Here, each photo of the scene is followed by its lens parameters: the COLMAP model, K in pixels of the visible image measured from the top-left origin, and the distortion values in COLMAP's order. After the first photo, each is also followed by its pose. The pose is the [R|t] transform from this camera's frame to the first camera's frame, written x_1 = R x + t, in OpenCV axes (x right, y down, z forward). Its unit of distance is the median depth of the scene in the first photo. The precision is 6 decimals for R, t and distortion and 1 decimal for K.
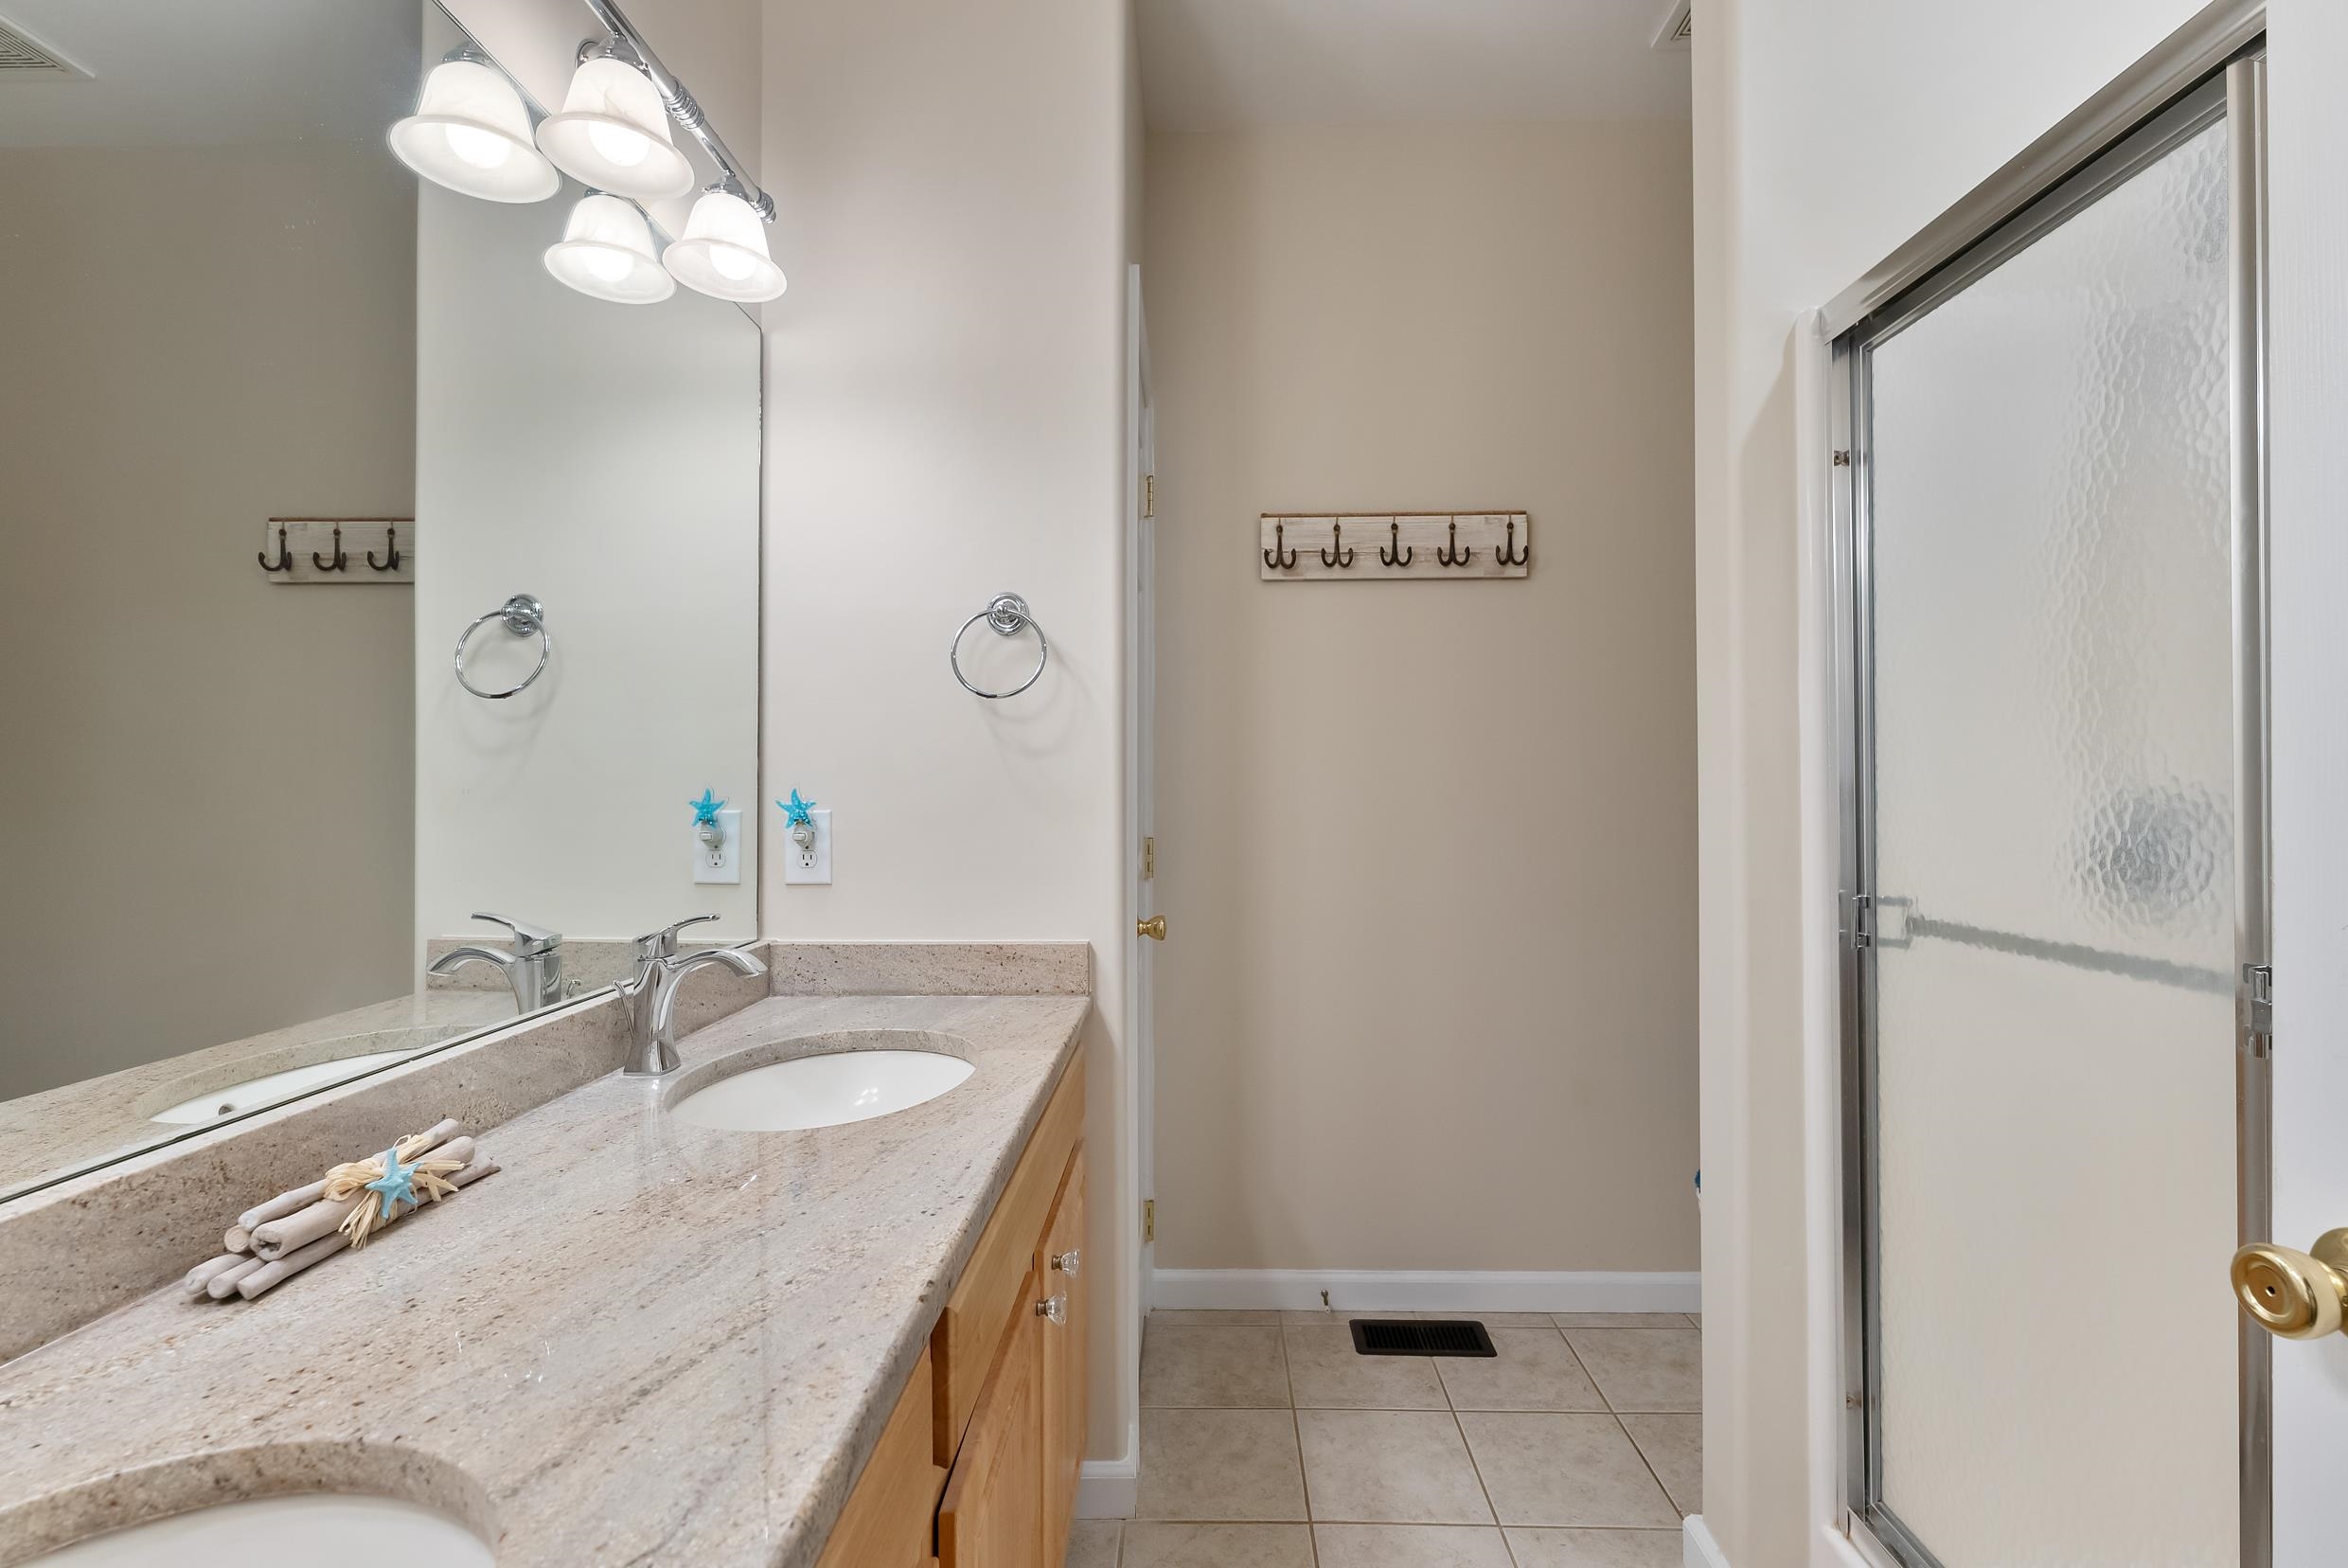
lens RADIAL K [[1065.6, 0, 1190.3], [0, 1065.6, 784.9], [0, 0, 1]] dist [-0.004401, -0.000105]
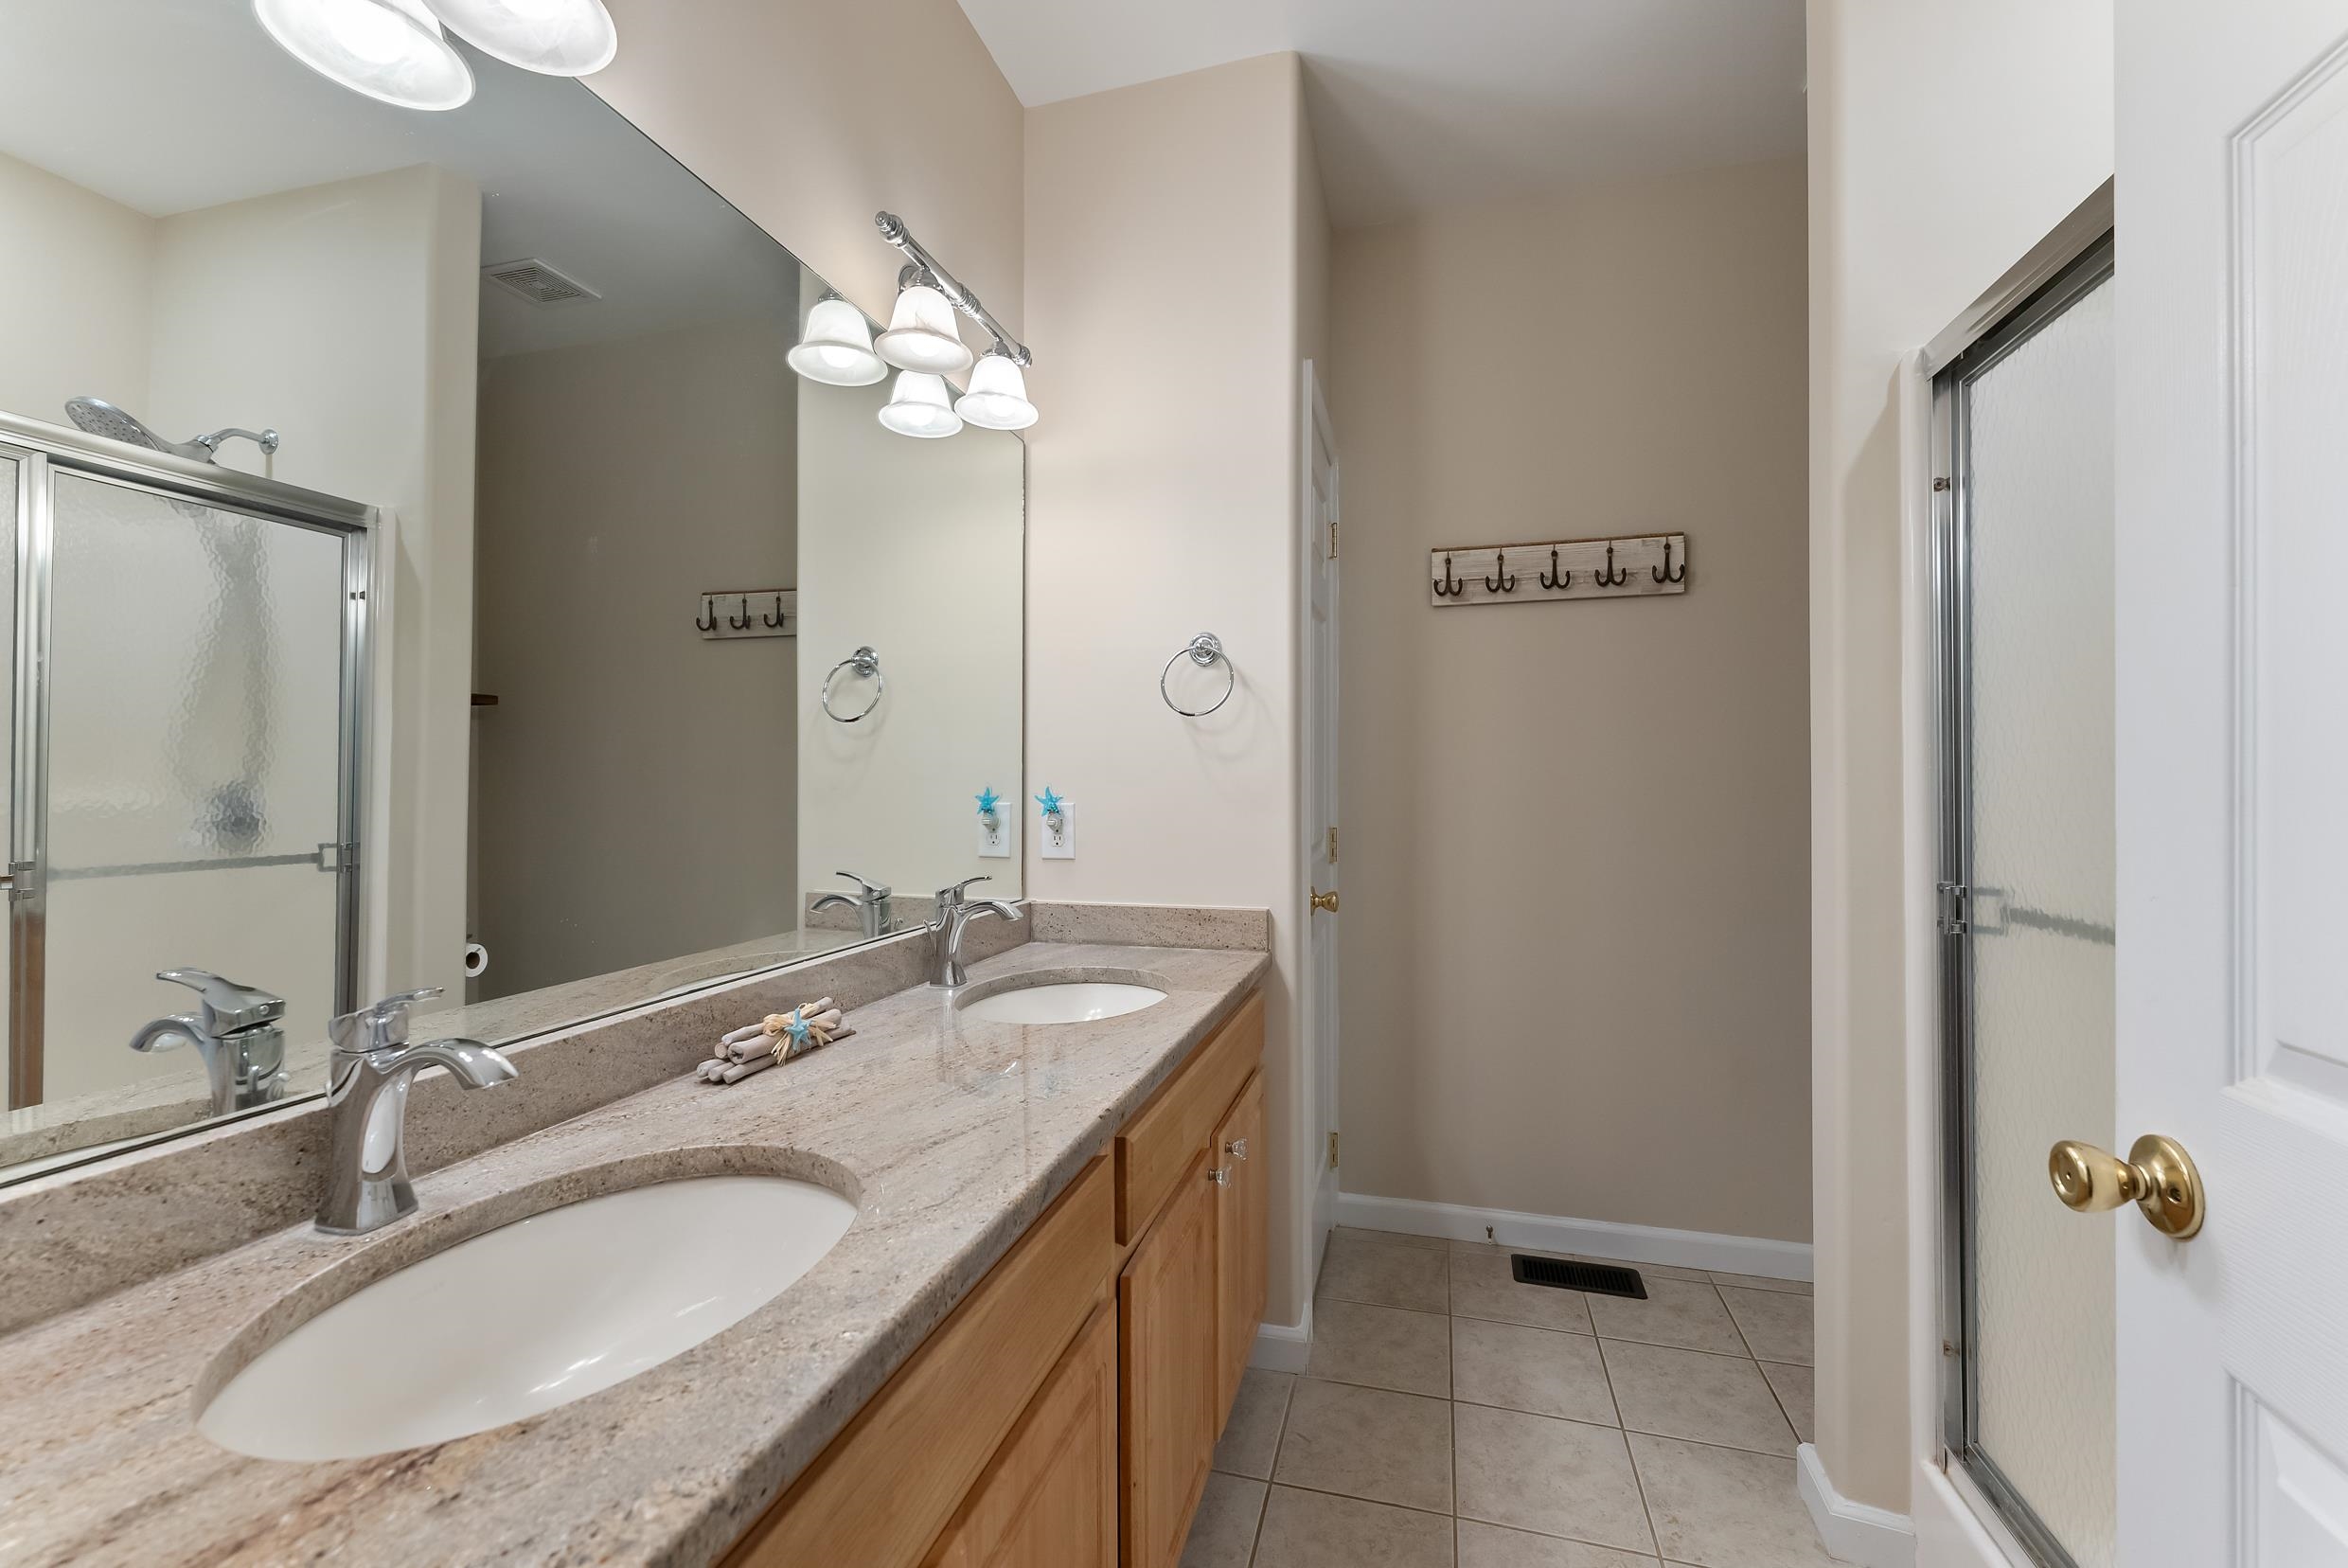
lens RADIAL K [[958.2, 0, 1163.3], [0, 958.2, 789.6], [0, 0, 1]] dist [0.001073, 0.000013]
pose [[0.967423, 0.001935, -0.253160, 0.077923], [-0.000061, 0.999973, 0.007409, -0.001599], [0.253167, -0.007152, 0.967396, -0.133778]]
